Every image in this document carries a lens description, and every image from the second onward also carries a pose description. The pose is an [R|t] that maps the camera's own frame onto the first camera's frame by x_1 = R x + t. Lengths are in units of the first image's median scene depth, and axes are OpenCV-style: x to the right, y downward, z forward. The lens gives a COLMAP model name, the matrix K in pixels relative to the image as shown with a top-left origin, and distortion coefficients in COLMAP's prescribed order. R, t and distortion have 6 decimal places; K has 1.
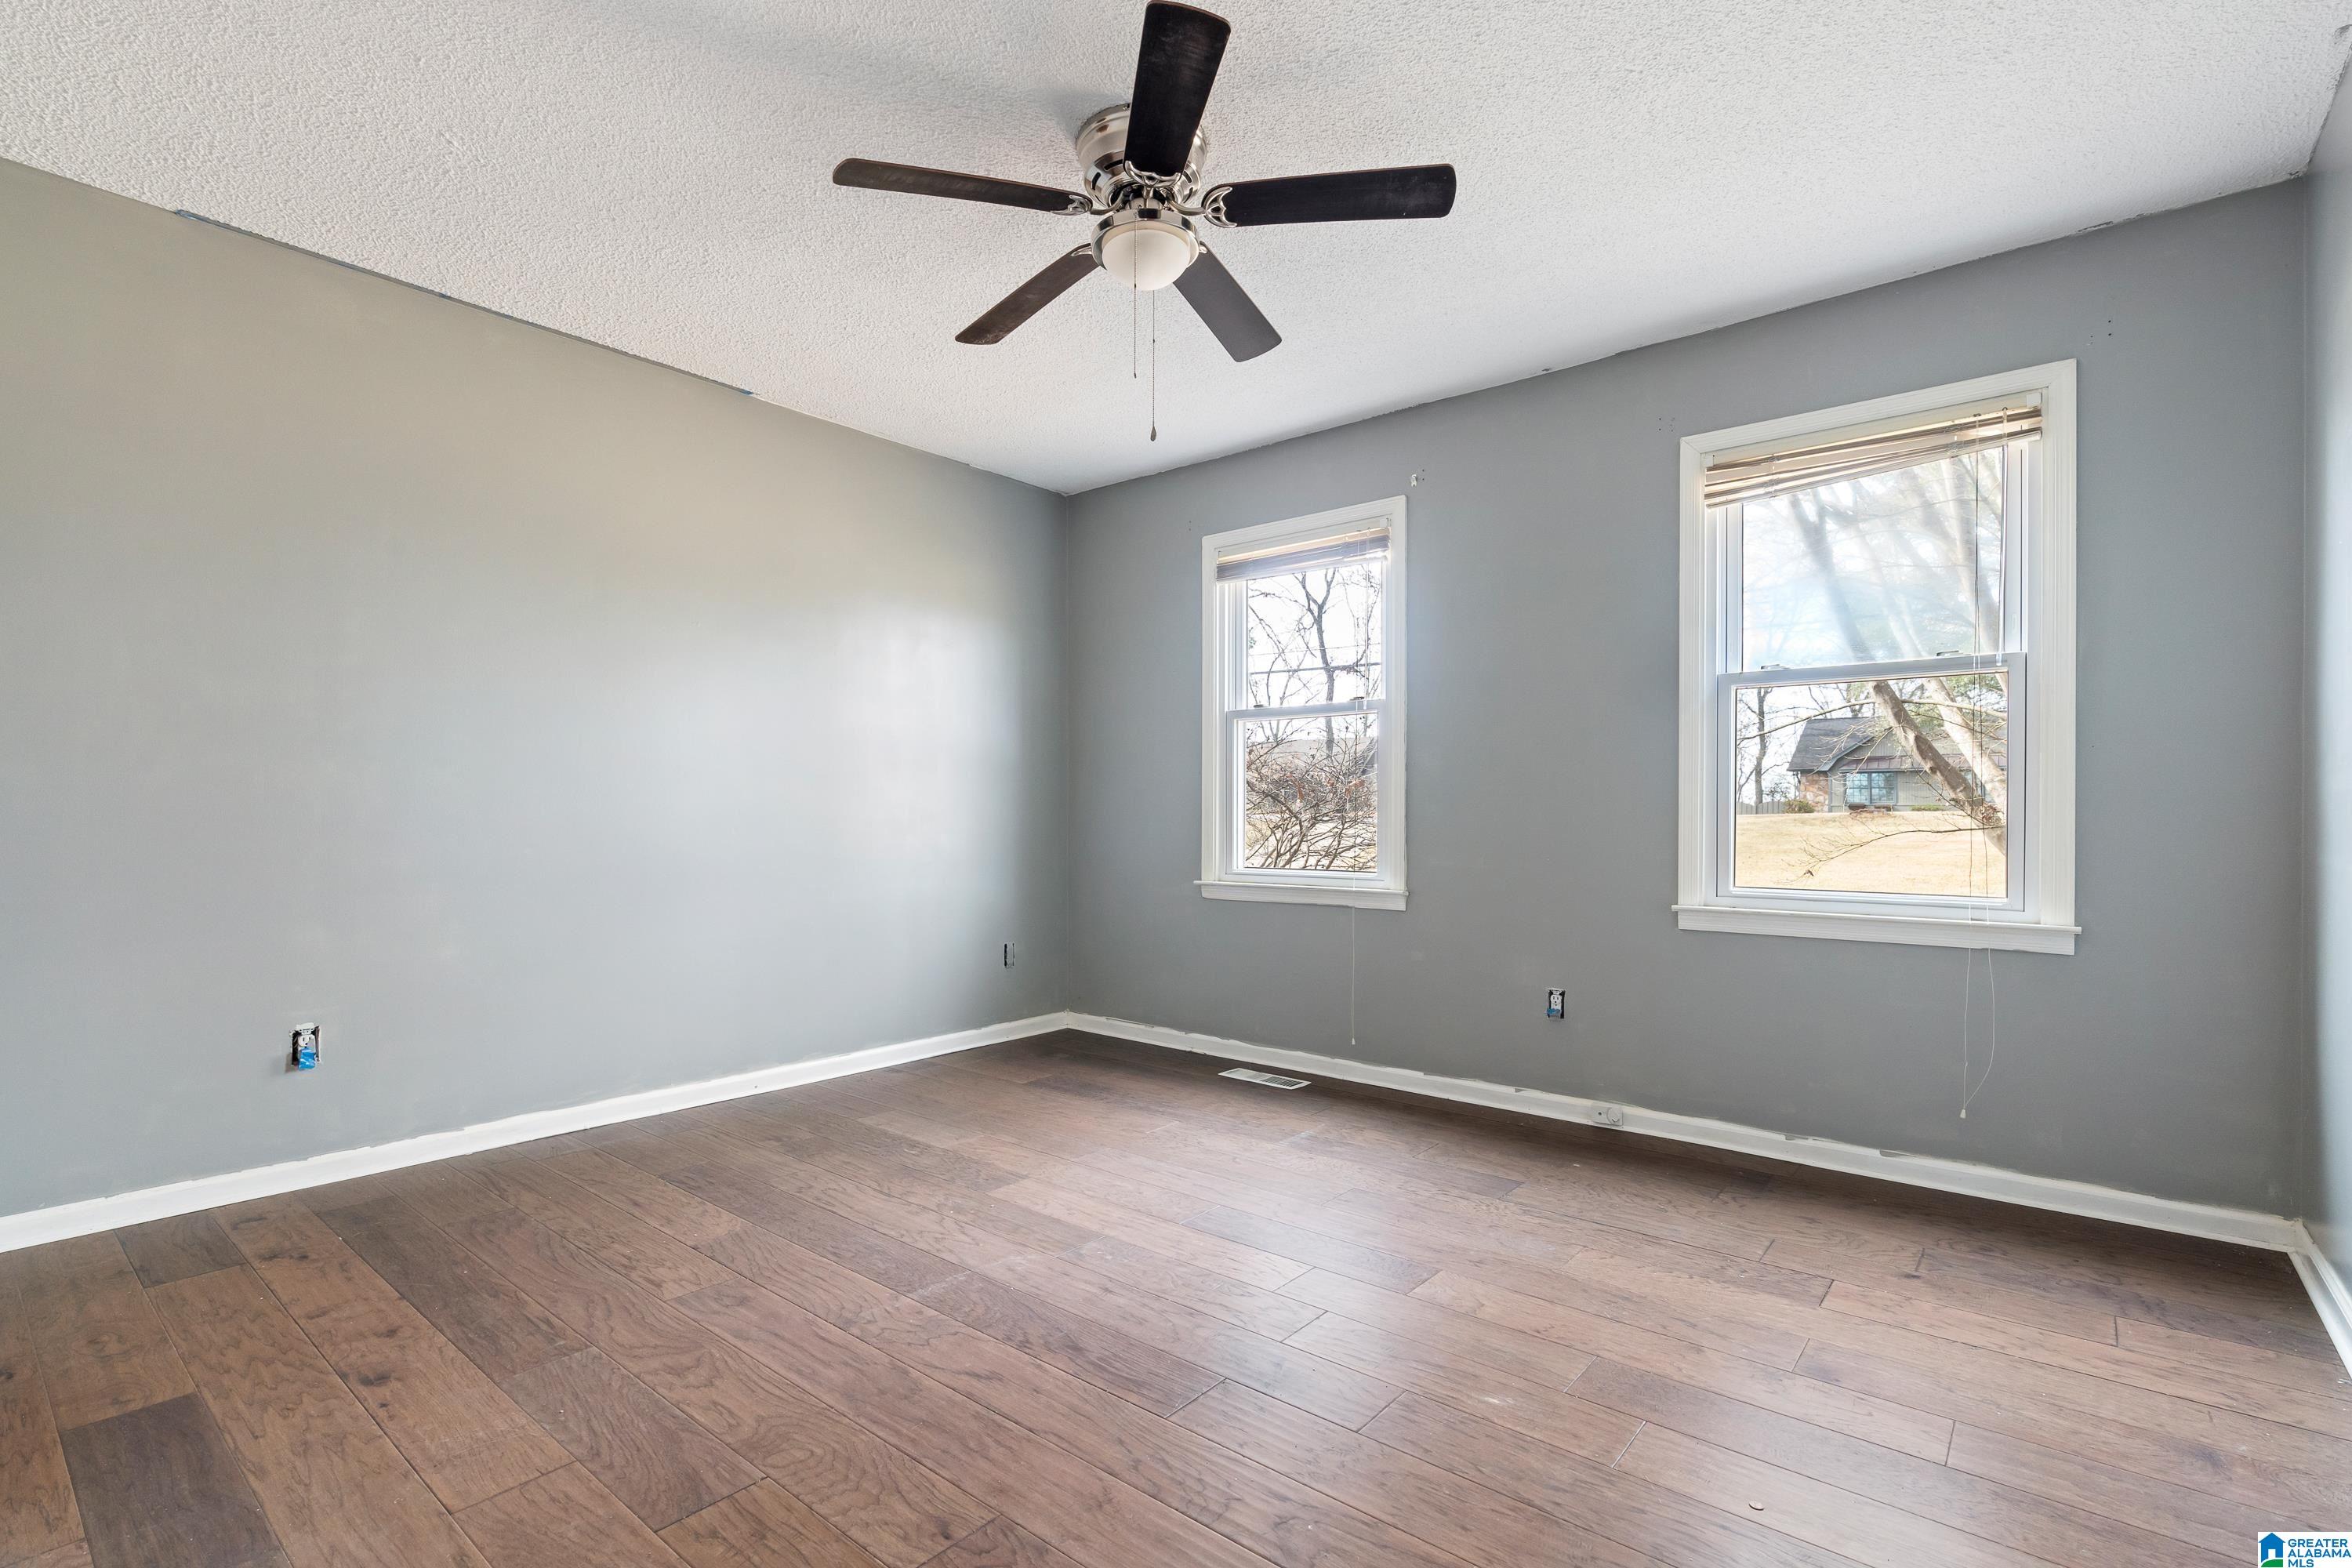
lens RADIAL K [[1075.0, 0, 1174.1], [0, 1075.0, 799.5], [0, 0, 1]] dist [-0.007948, 0.000676]
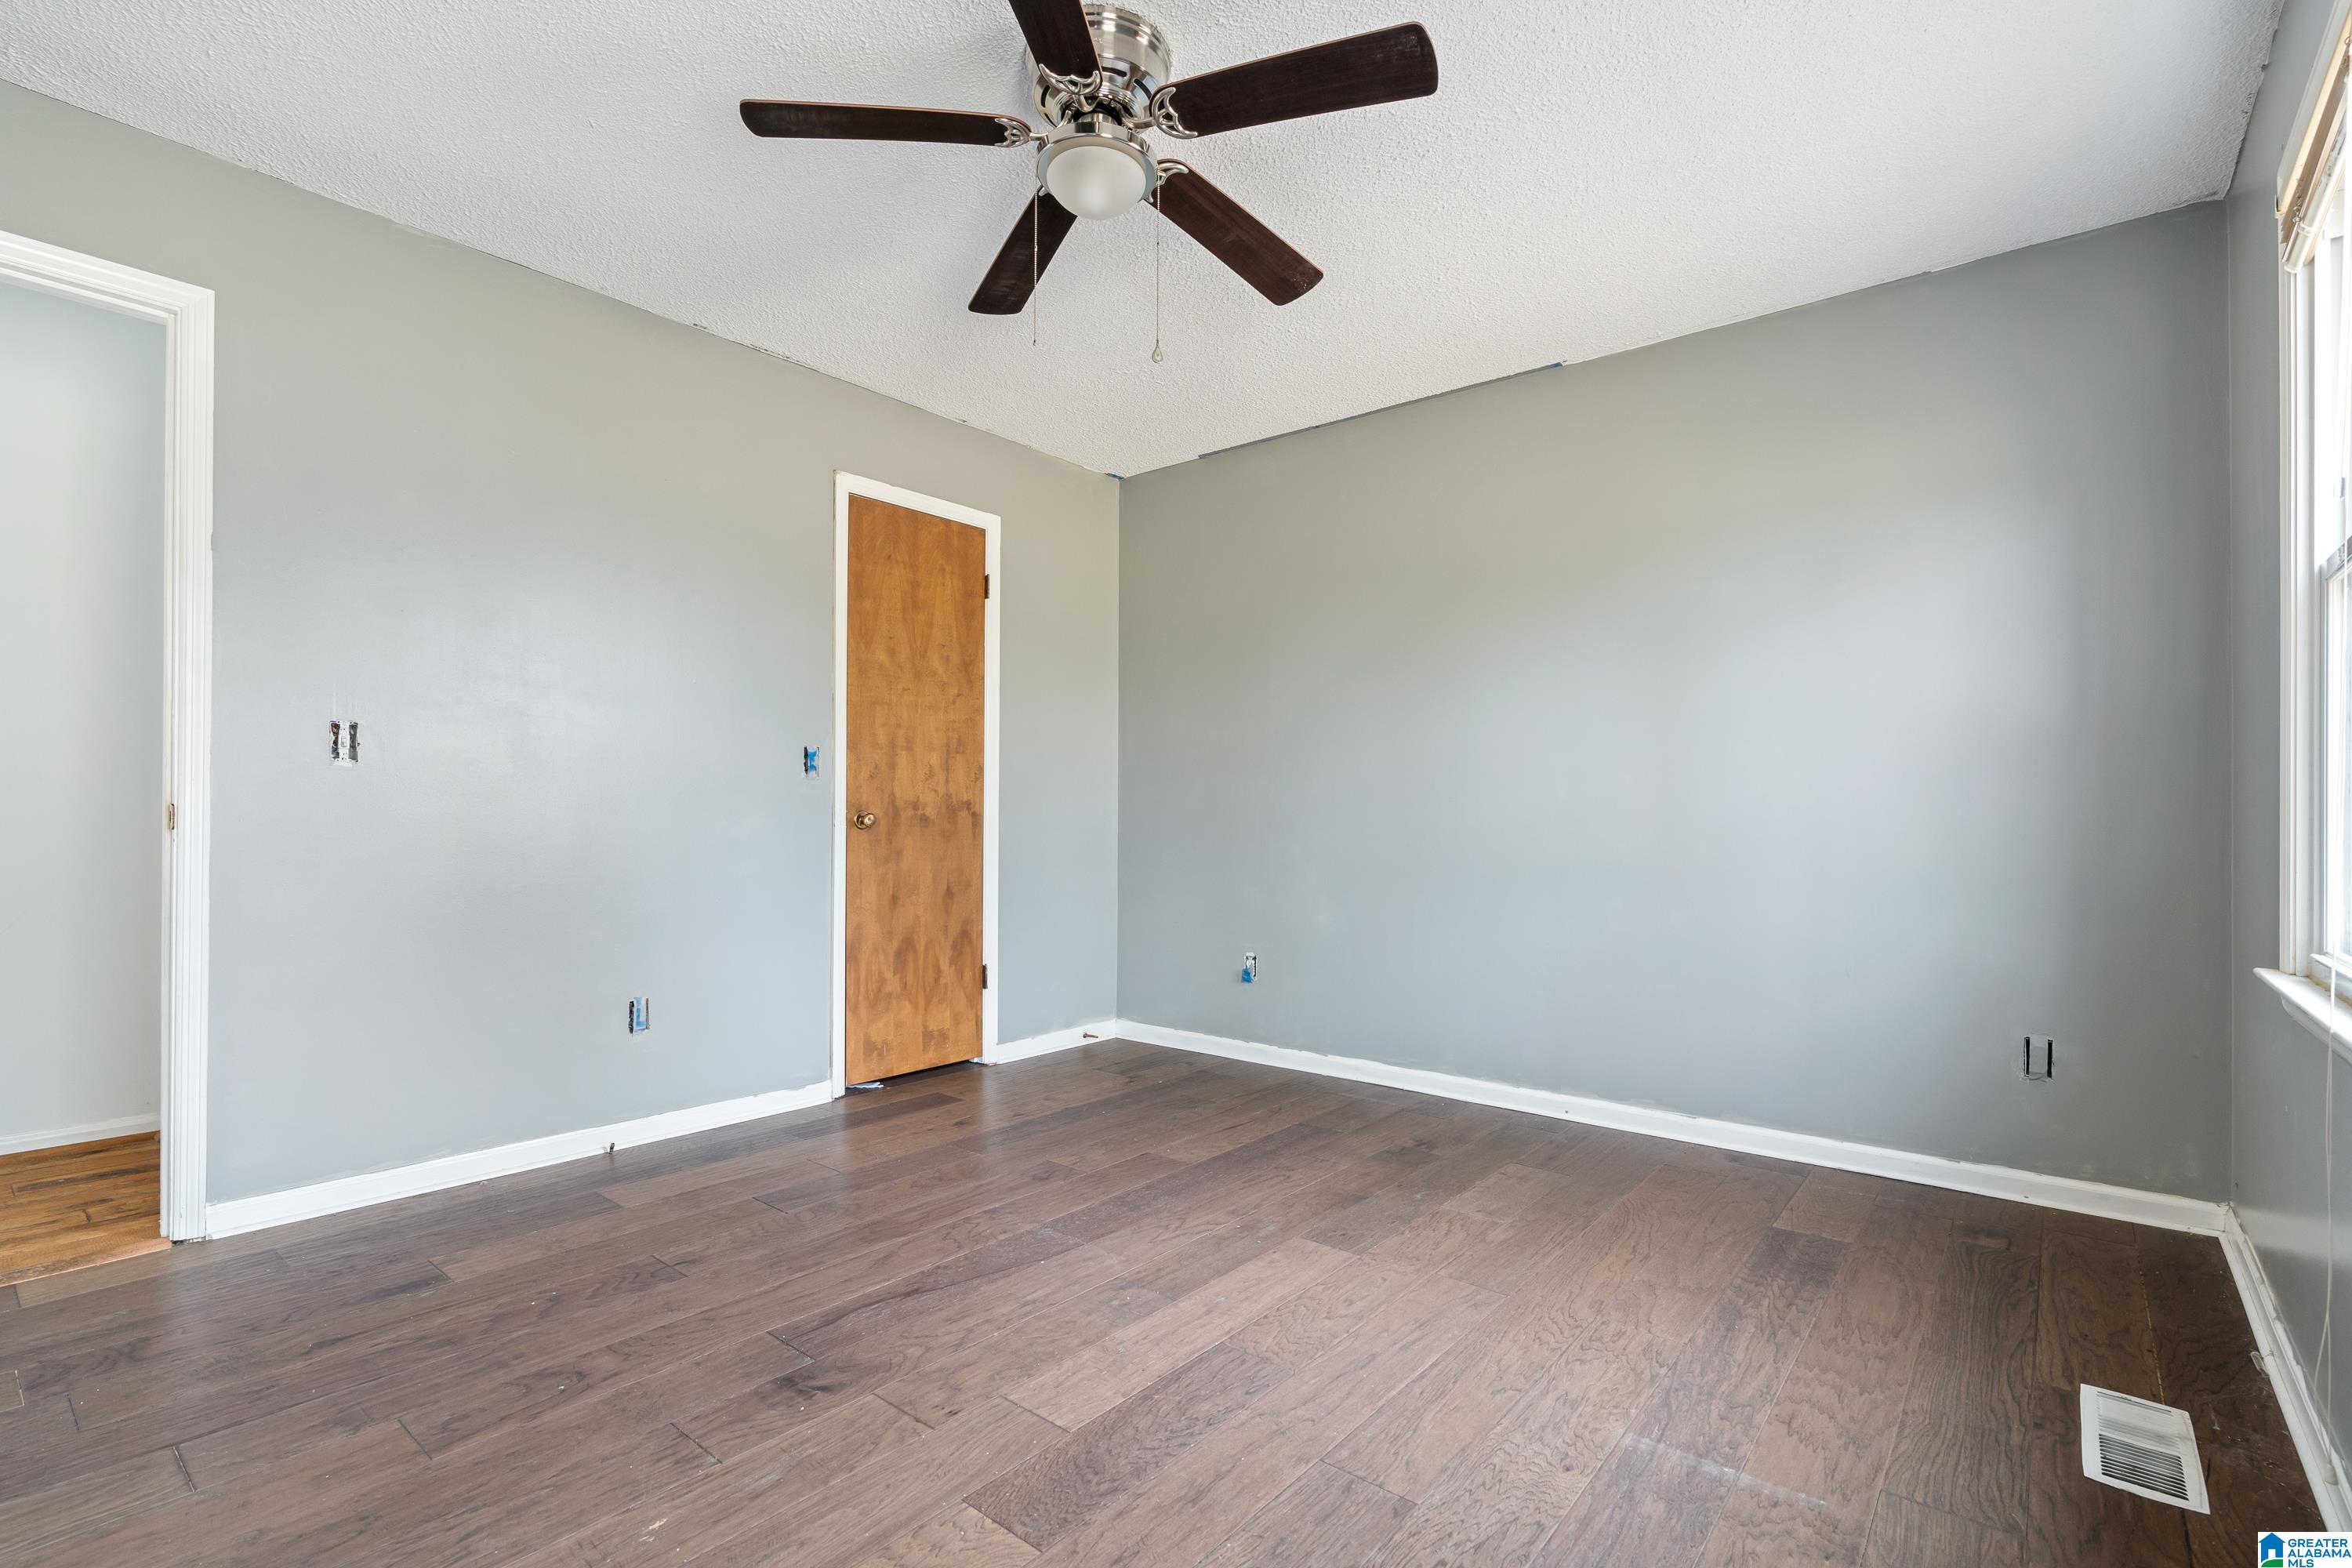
lens RADIAL K [[1075.0, 0, 1175.0], [0, 1075.0, 798.2], [0, 0, 1]] dist [-0.007948, 0.000676]
pose [[0.014566, -0.018603, -0.999721, 0.673827], [0.004587, 0.999818, -0.018538, 0.018747], [0.999883, -0.004316, 0.014648, 0.833065]]
